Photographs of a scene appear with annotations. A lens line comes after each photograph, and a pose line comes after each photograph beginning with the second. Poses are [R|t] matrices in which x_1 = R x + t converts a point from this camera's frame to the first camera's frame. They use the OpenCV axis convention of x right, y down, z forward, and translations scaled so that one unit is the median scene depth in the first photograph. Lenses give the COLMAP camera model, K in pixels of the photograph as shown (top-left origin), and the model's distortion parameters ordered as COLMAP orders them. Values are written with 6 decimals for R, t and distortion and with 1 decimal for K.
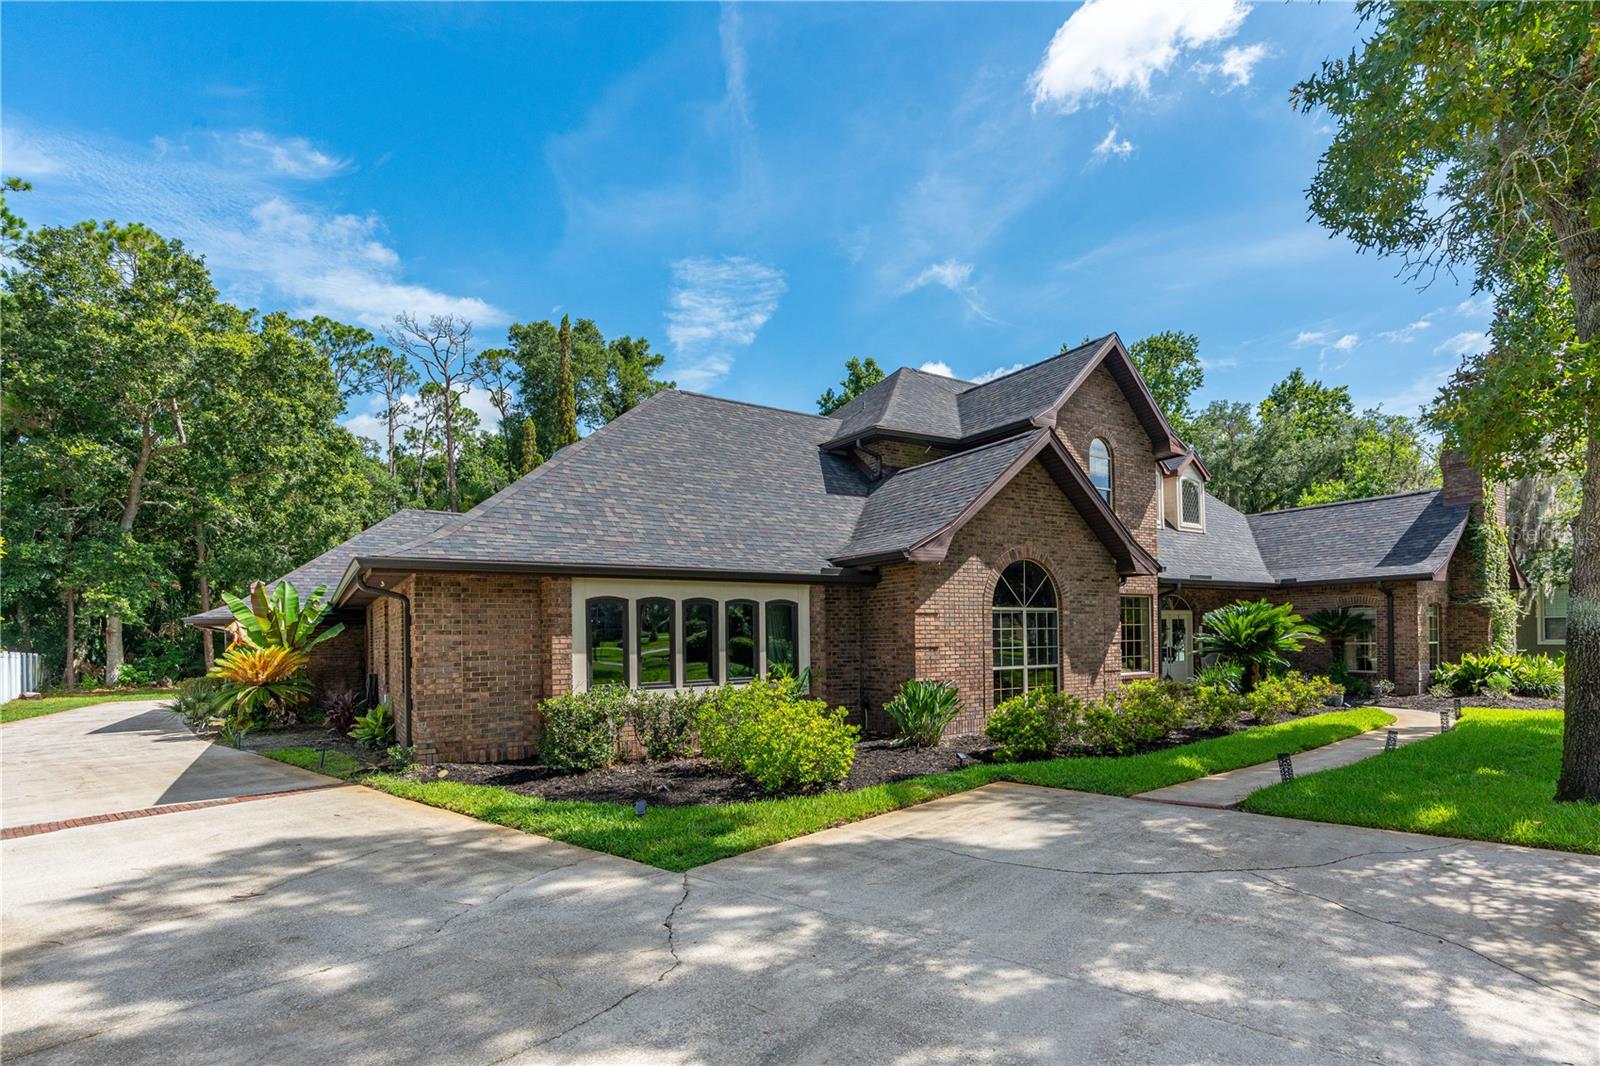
lens RADIAL K [[722.1, 0, 790.3], [0, 722.1, 626.7], [0, 0, 1]] dist [-0.003104, -0.000336]
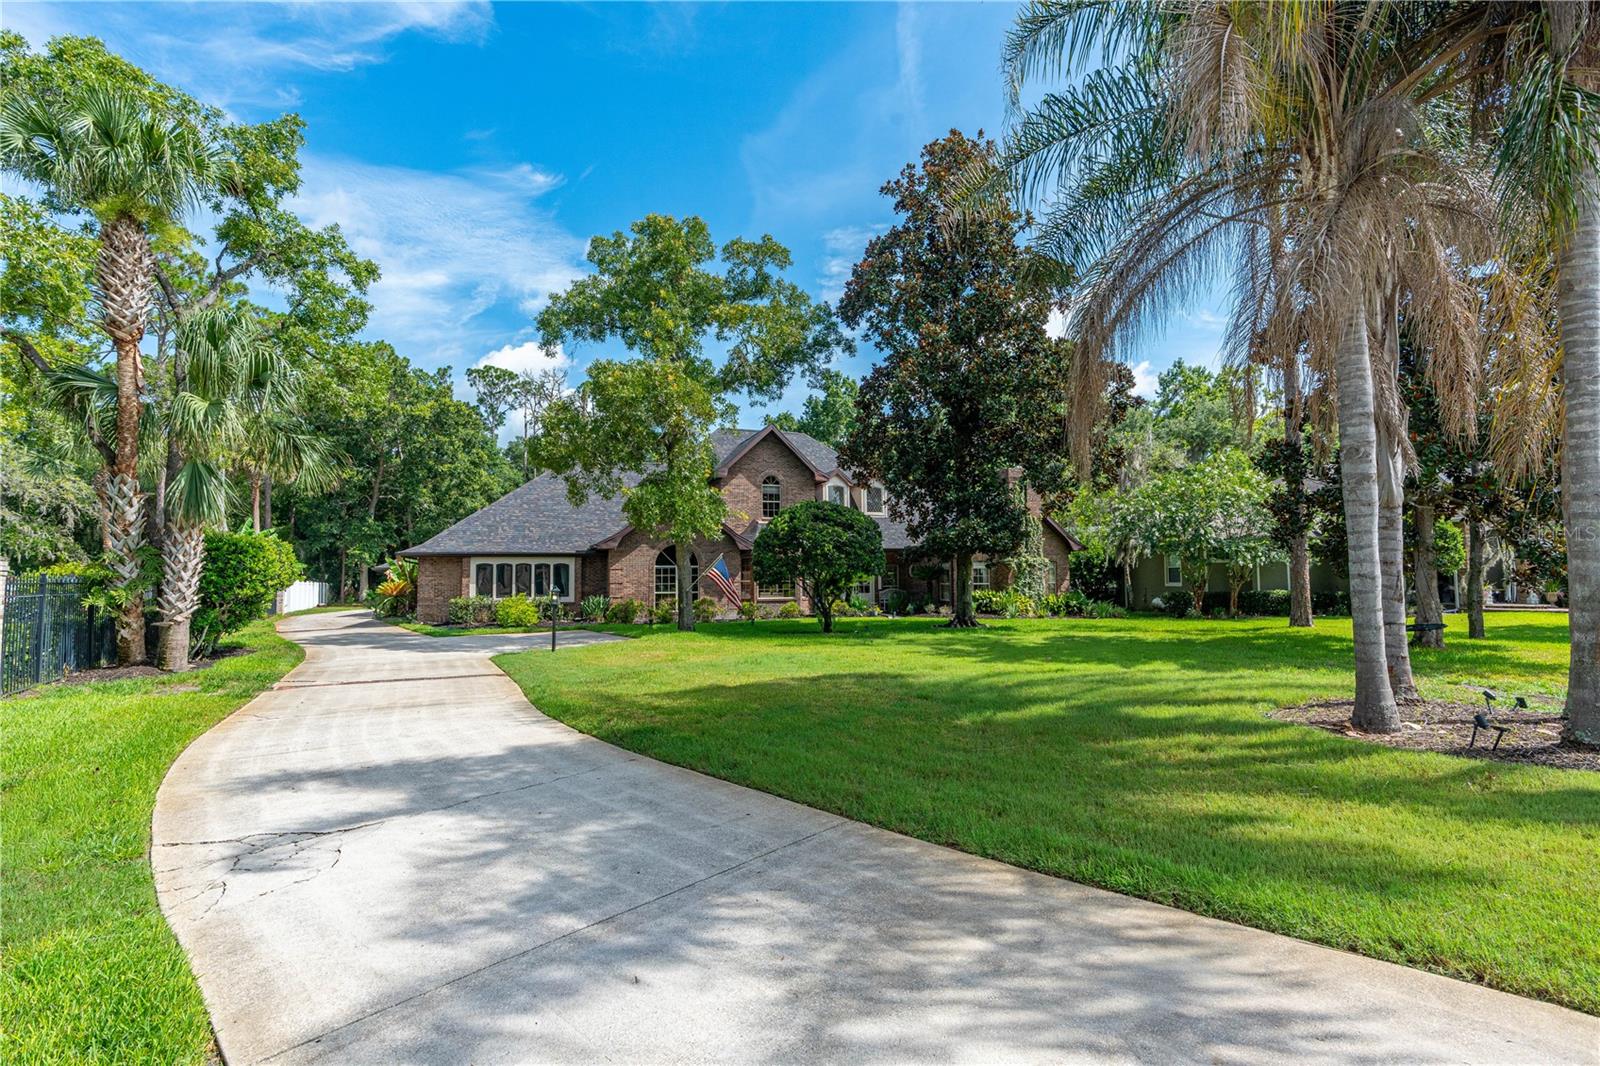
lens RADIAL K [[722.1, 0, 800.9], [0, 722.1, 534.6], [0, 0, 1]] dist [-0.003104, -0.000336]
pose [[0.971230, -0.007045, -0.238040, 0.570178], [-0.002355, 0.999229, -0.039183, -0.016922], [0.238132, 0.038616, 0.970465, -0.505043]]
